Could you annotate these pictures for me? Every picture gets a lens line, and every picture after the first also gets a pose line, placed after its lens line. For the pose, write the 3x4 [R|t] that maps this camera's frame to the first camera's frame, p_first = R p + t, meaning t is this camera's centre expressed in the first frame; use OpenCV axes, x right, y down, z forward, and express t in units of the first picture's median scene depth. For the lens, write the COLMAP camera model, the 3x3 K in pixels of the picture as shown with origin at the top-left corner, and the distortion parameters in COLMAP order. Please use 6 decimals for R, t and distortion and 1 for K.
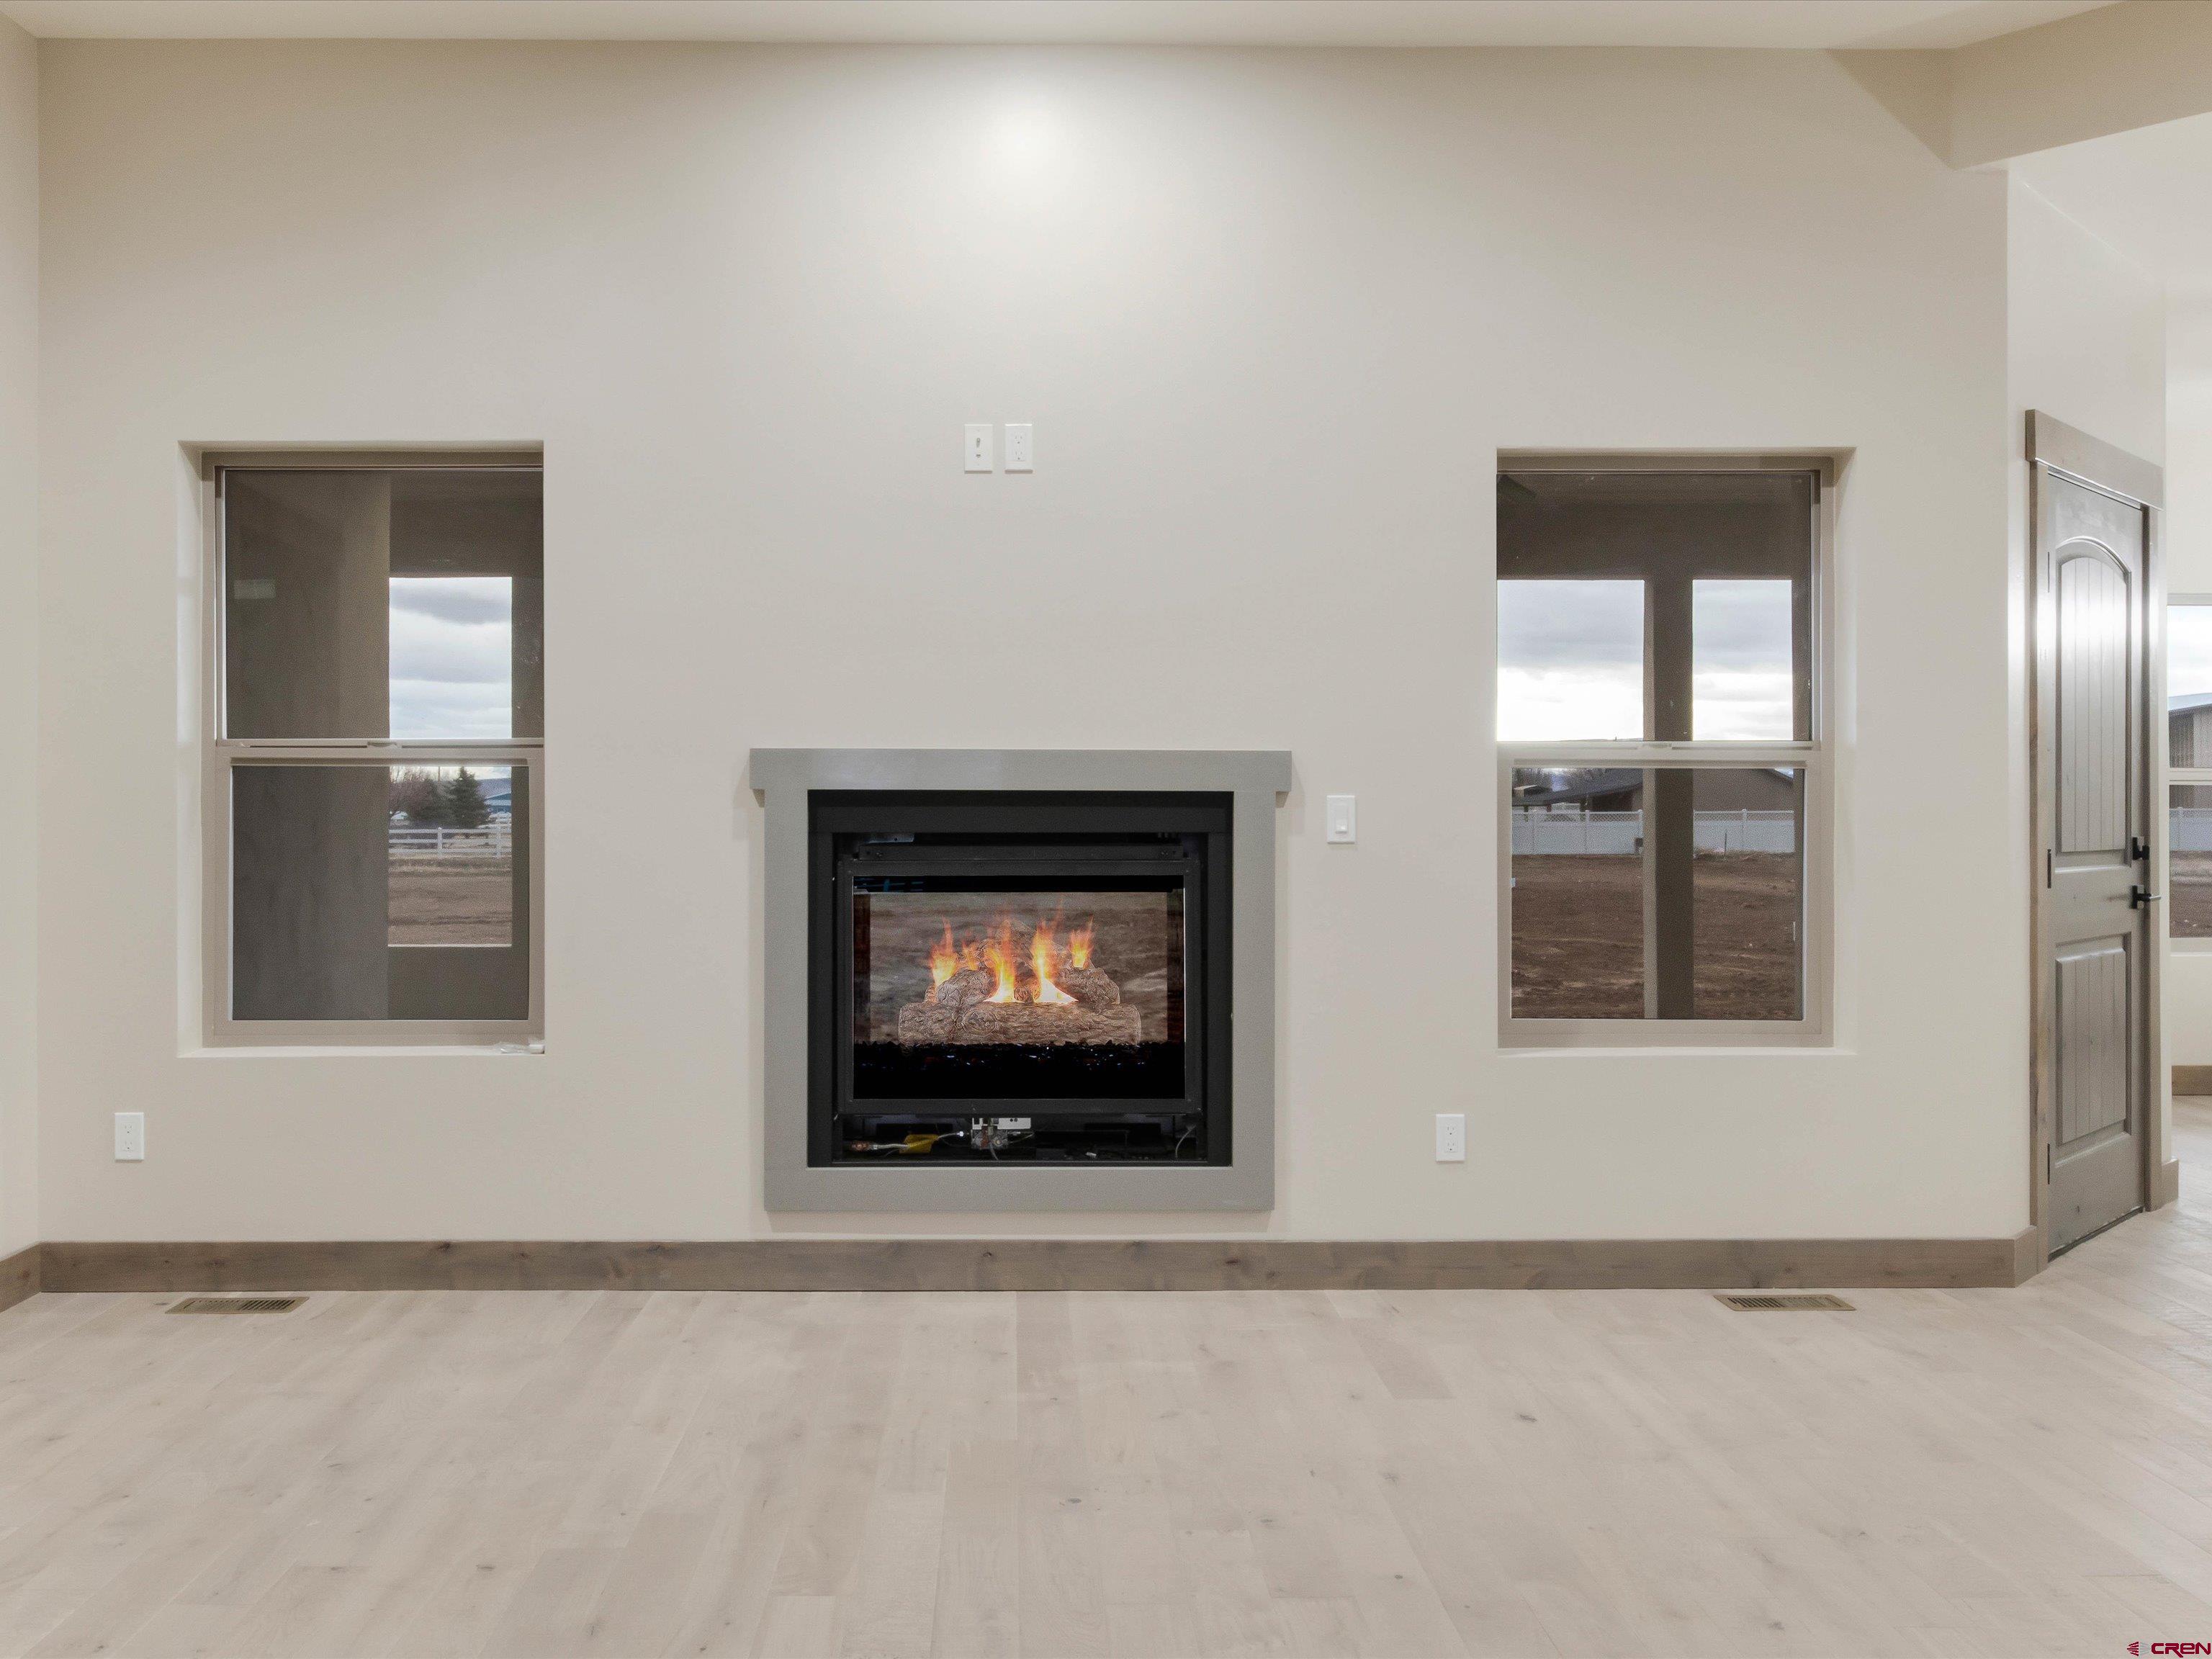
lens RADIAL K [[1736.4, 0, 1111.4], [0, 1736.4, 823.2], [0, 0, 1]] dist [-0.012767, 0.001575]
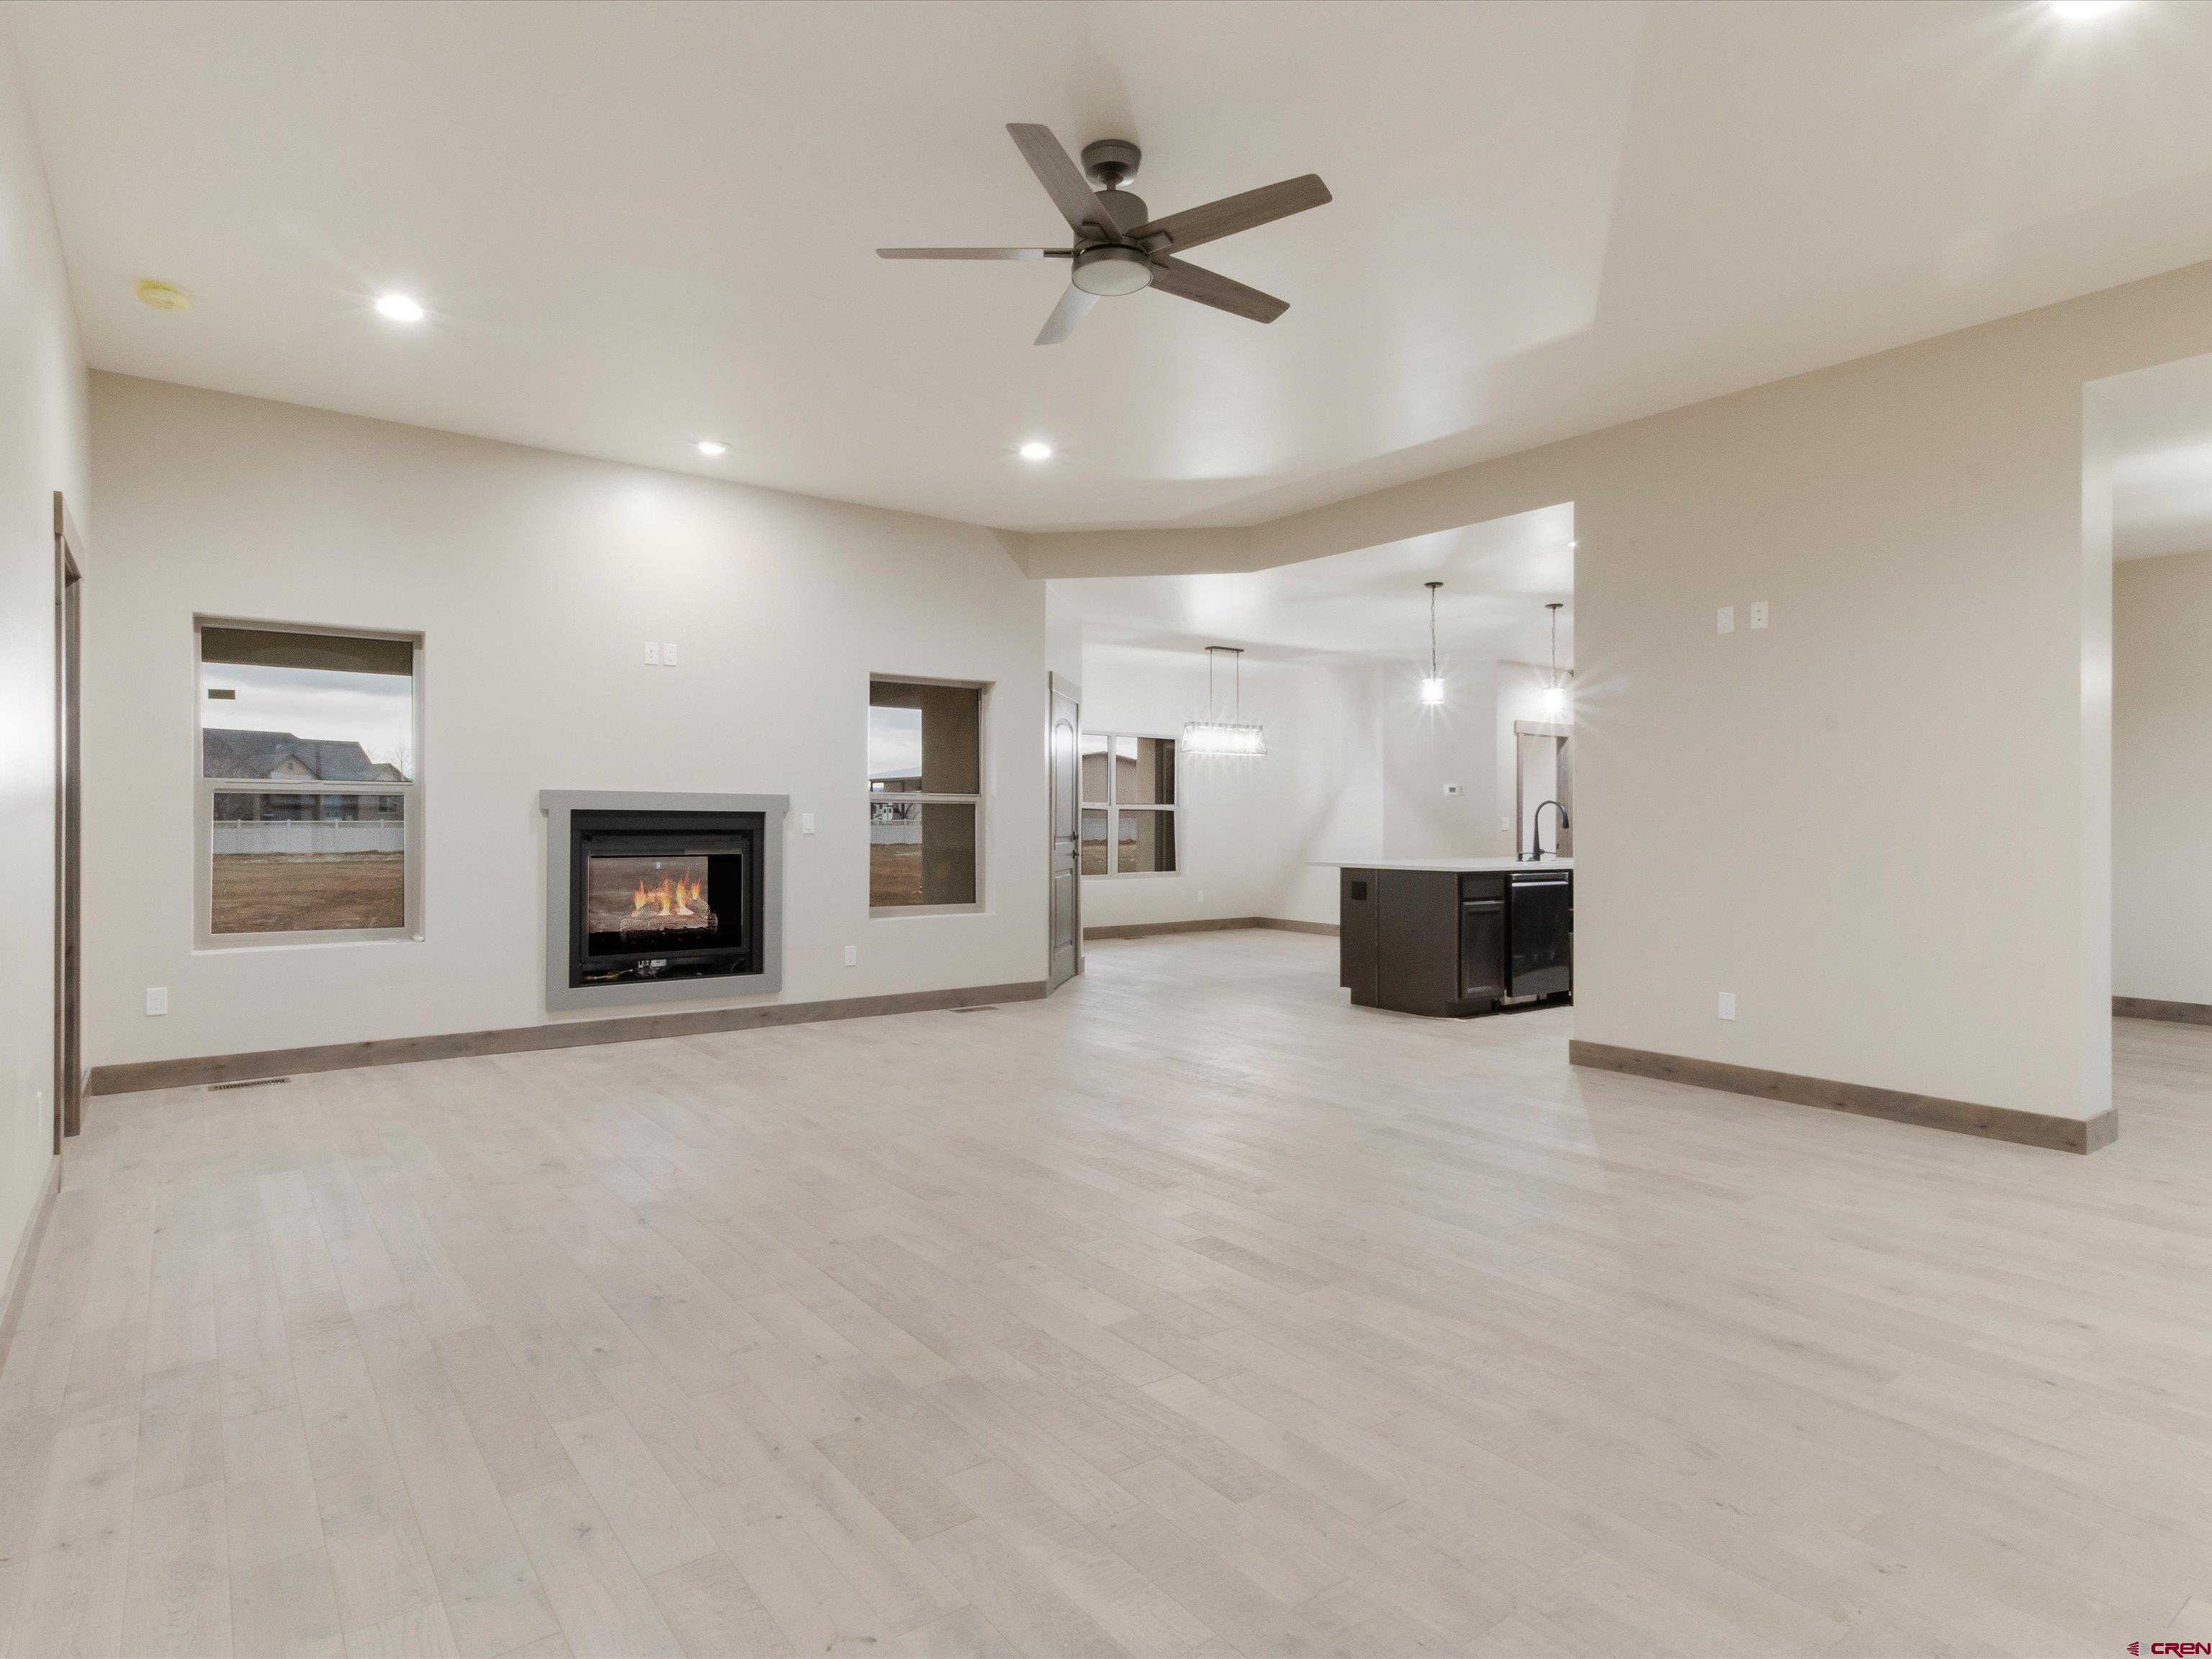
lens RADIAL K [[1235.6, 0, 1107.9], [0, 1235.6, 819.2], [0, 0, 1]] dist [0.003958, 0.001162]
pose [[0.803178, 0.005429, 0.595715, -0.542454], [-0.006574, 0.999978, -0.000249, -0.011330], [-0.595703, -0.003717, 0.803196, -0.595249]]
